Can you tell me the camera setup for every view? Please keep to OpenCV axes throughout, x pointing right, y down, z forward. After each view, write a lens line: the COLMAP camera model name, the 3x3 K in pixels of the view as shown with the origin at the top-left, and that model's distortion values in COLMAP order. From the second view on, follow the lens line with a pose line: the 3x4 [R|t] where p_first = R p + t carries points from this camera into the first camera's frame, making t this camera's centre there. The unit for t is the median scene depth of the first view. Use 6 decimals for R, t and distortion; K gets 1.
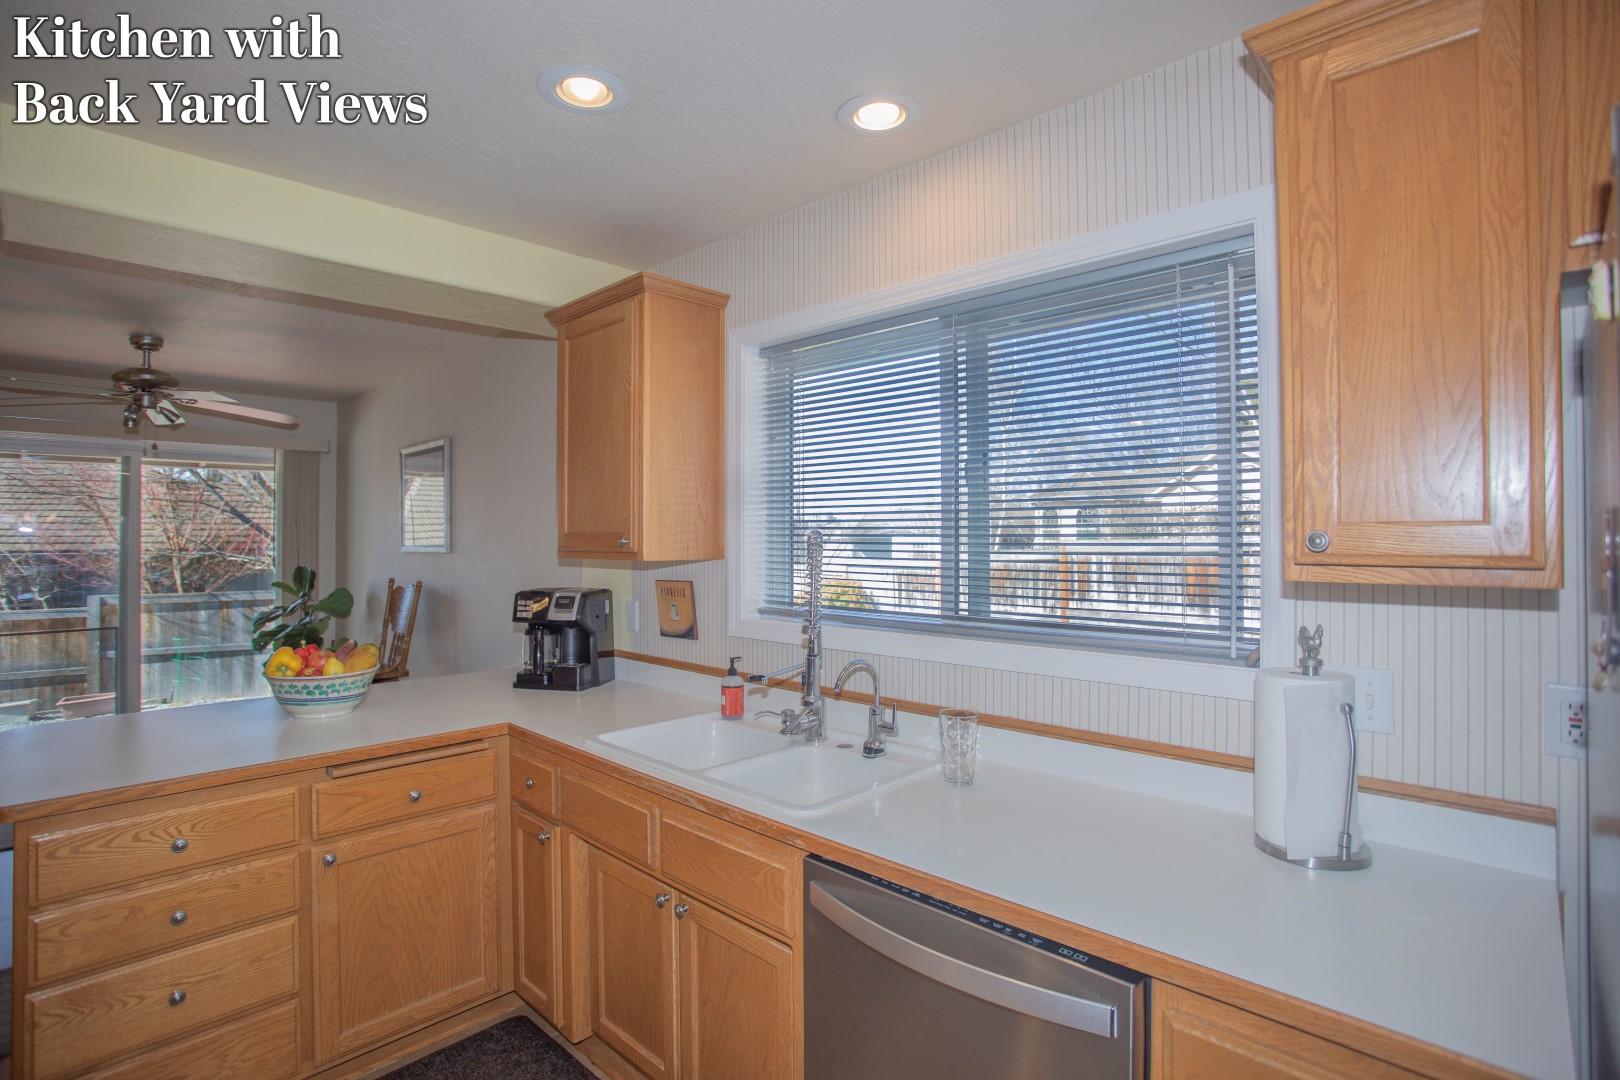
lens RADIAL K [[785.6, 0, 802.2], [0, 785.6, 530.0], [0, 0, 1]] dist [-0.076305, 0.034066]
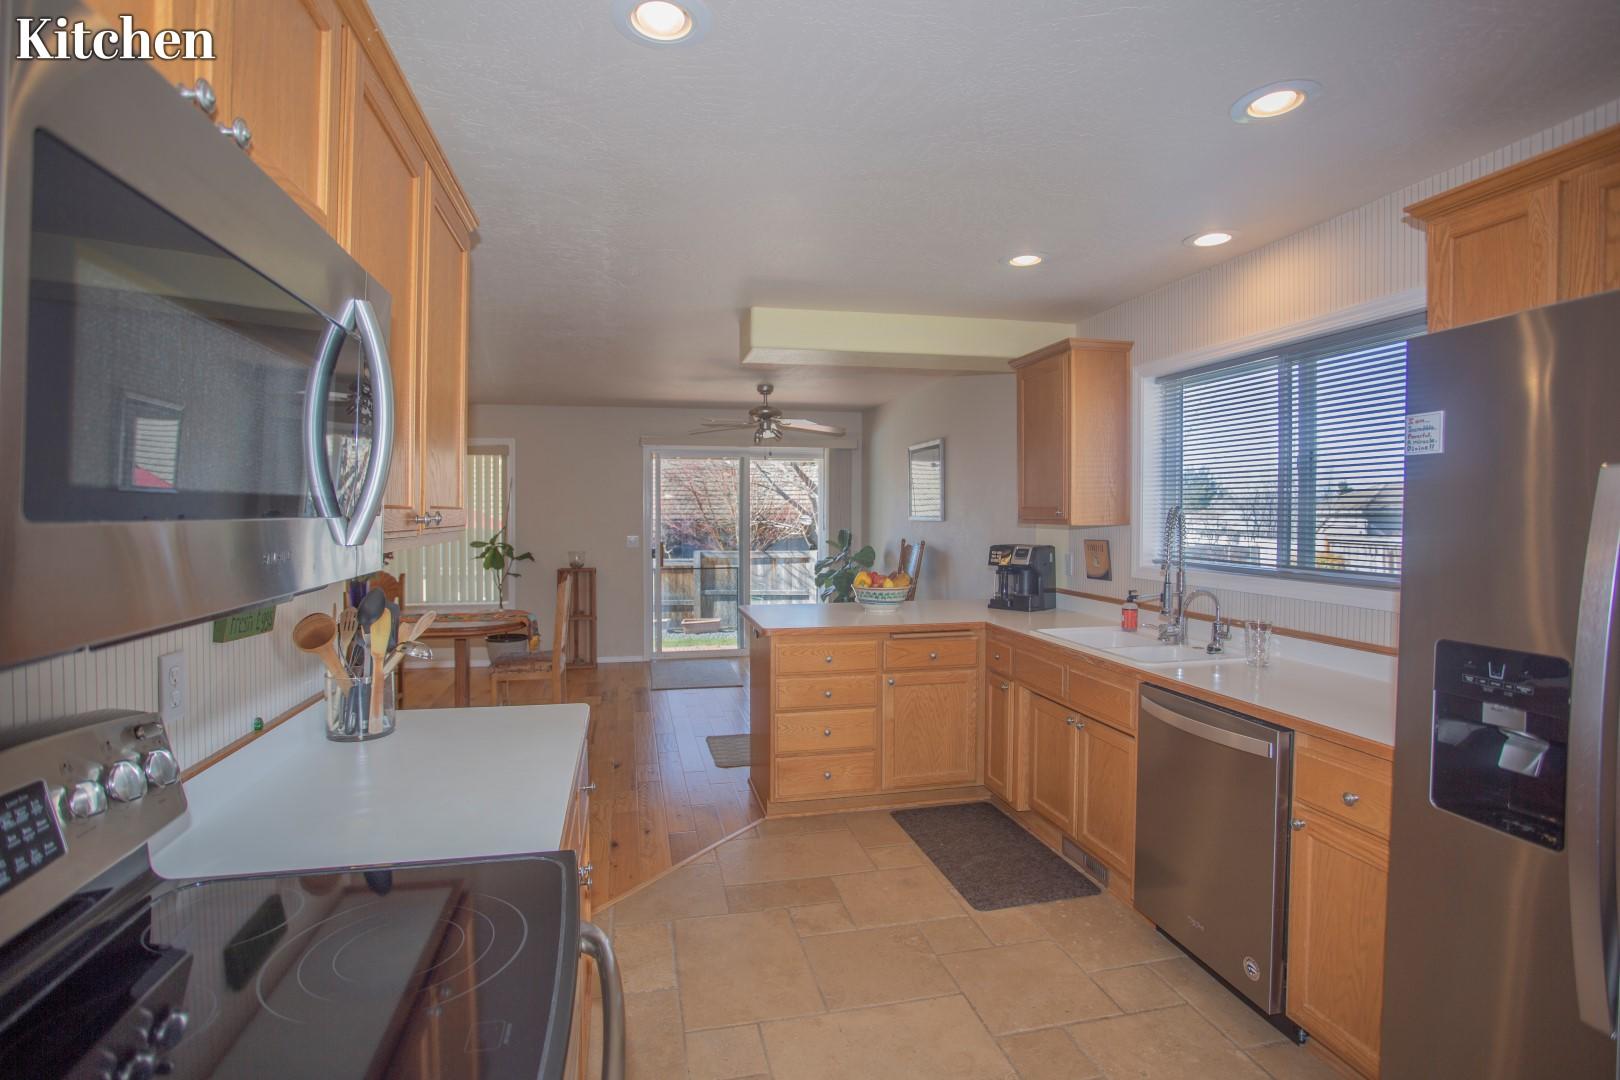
lens RADIAL K [[785.6, 0, 802.2], [0, 785.6, 530.0], [0, 0, 1]] dist [-0.076305, 0.034066]
pose [[0.833274, 0.015638, -0.552639, 0.205933], [0.003082, 0.999453, 0.032928, -0.003209], [0.552852, -0.029141, 0.832770, -0.577410]]
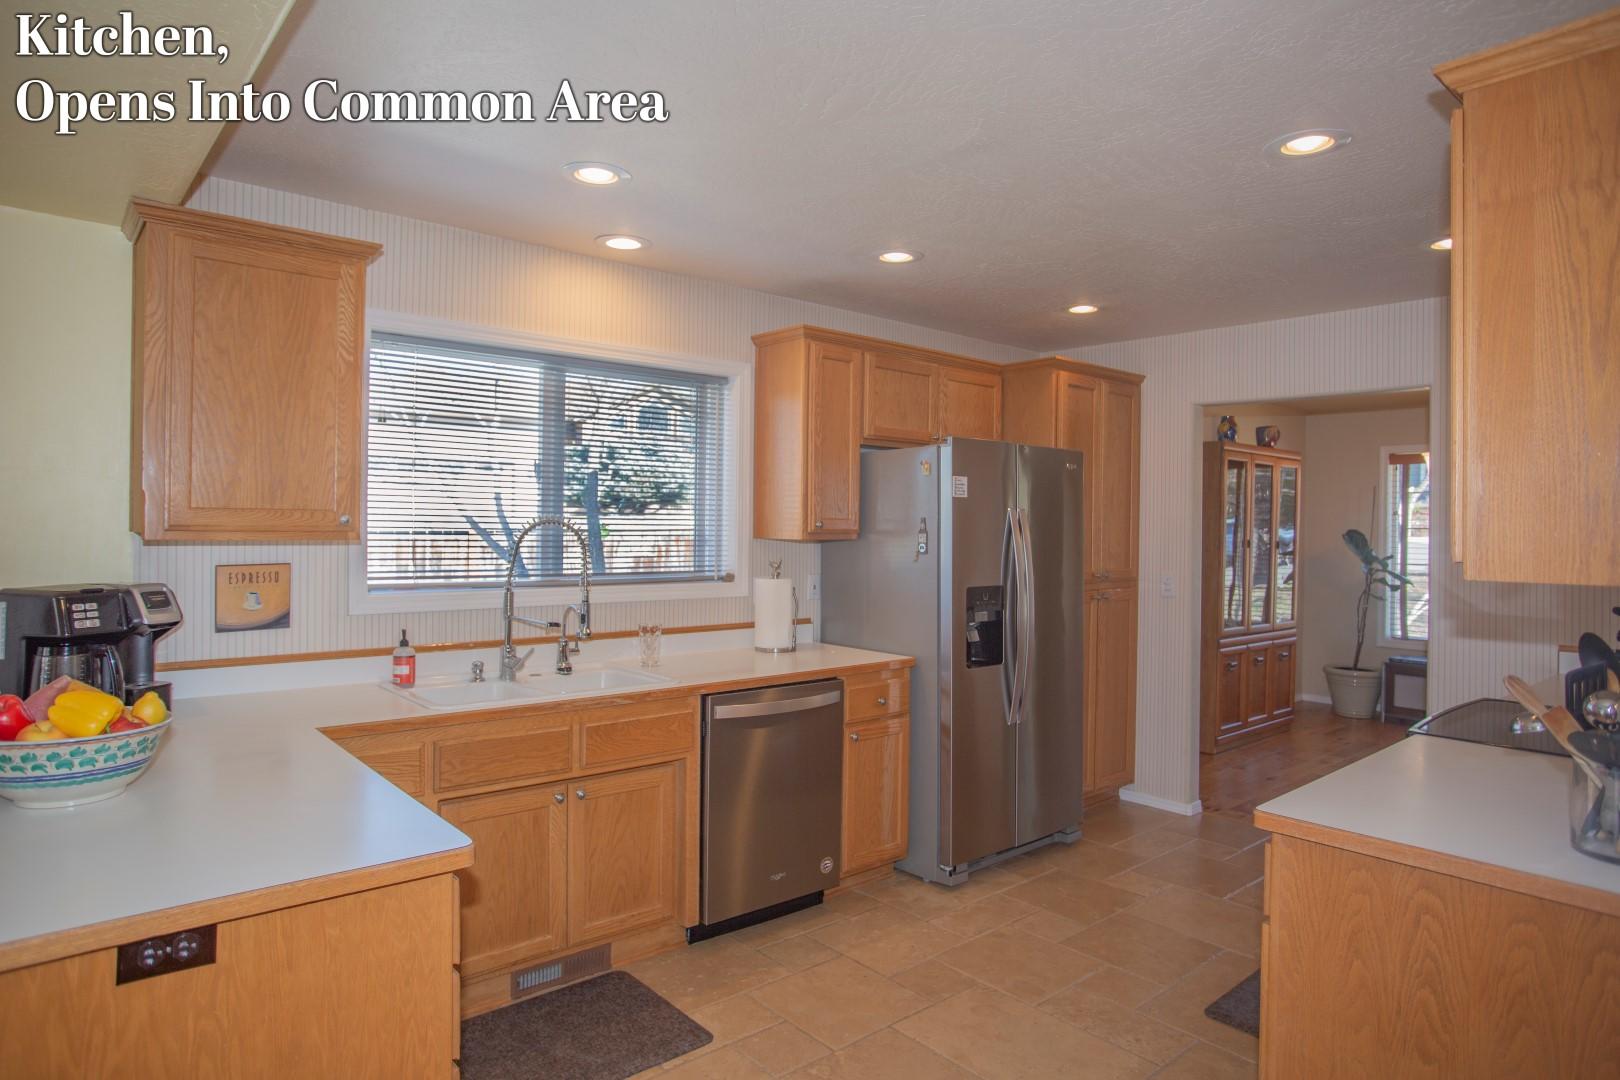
lens RADIAL K [[940.8, 0, 802.2], [0, 940.8, 534.0], [0, 0, 1]] dist [-0.076194, 0.050378]
pose [[0.092580, -0.005927, 0.995688, -1.290654], [-0.021633, 0.999734, 0.007962, 0.011874], [-0.995470, -0.022277, 0.092427, 0.350013]]
